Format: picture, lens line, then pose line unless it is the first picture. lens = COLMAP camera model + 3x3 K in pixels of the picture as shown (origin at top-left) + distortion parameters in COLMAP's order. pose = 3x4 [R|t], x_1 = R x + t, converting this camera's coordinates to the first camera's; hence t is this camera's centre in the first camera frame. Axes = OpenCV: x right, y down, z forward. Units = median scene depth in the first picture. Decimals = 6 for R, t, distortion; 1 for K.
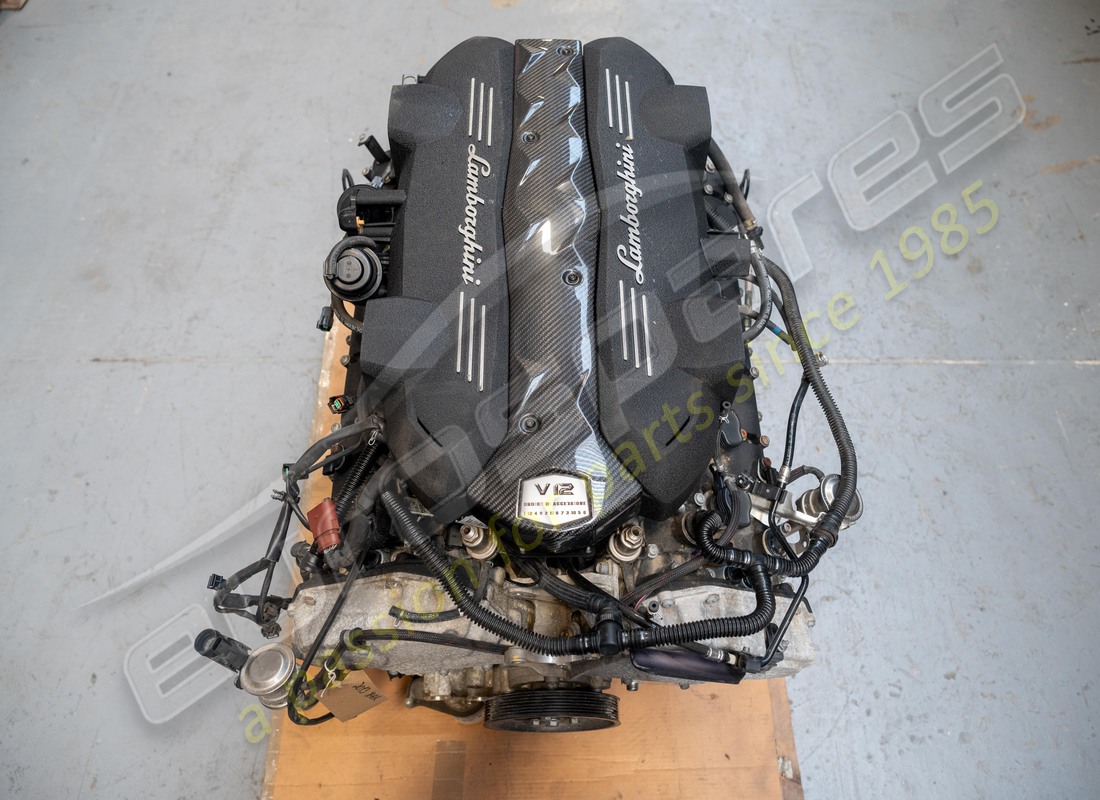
lens RADIAL K [[842.5, 0, 550.0], [0, 842.5, 400.0], [0, 0, 1]] dist [-0.001959, -0.000247]
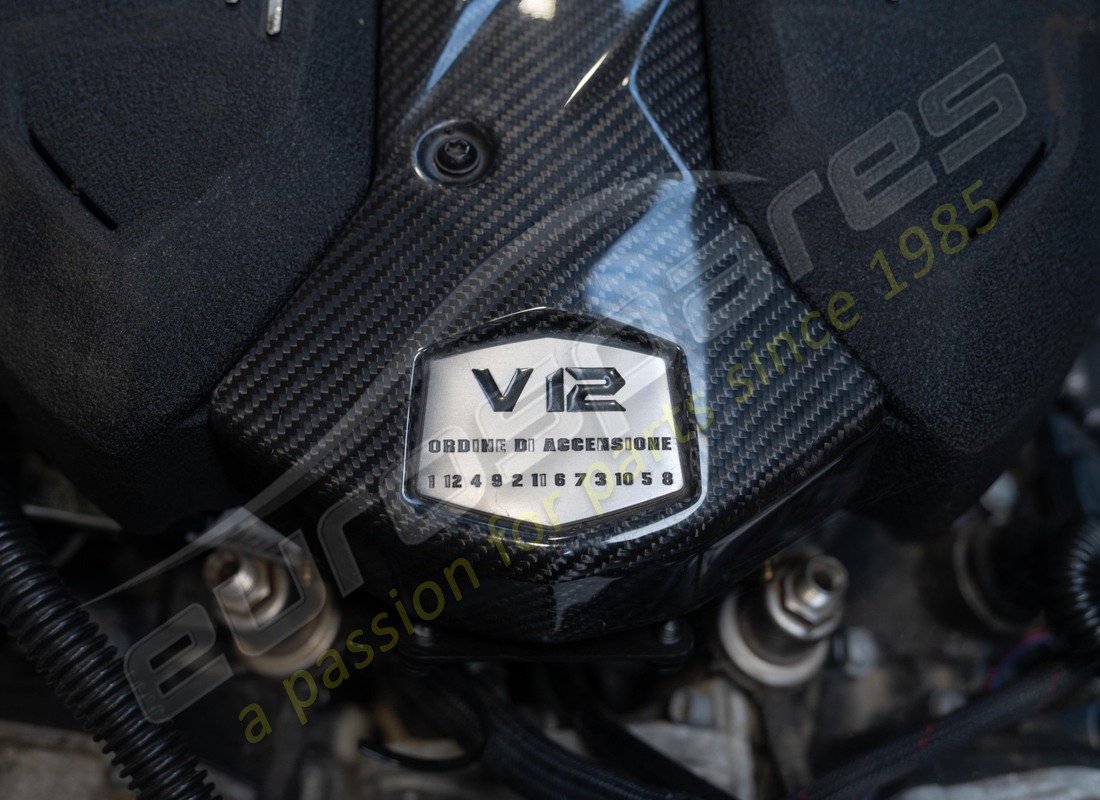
lens RADIAL K [[1570.9, 0, 550.0], [0, 1570.9, 400.0], [0, 0, 1]] dist [0.009420, 0.030809]
pose [[0.999266, 0.008739, 0.037286, -0.011303], [-0.008105, 0.999820, -0.017126, 0.107955], [-0.037429, 0.016811, 0.999158, 0.478886]]
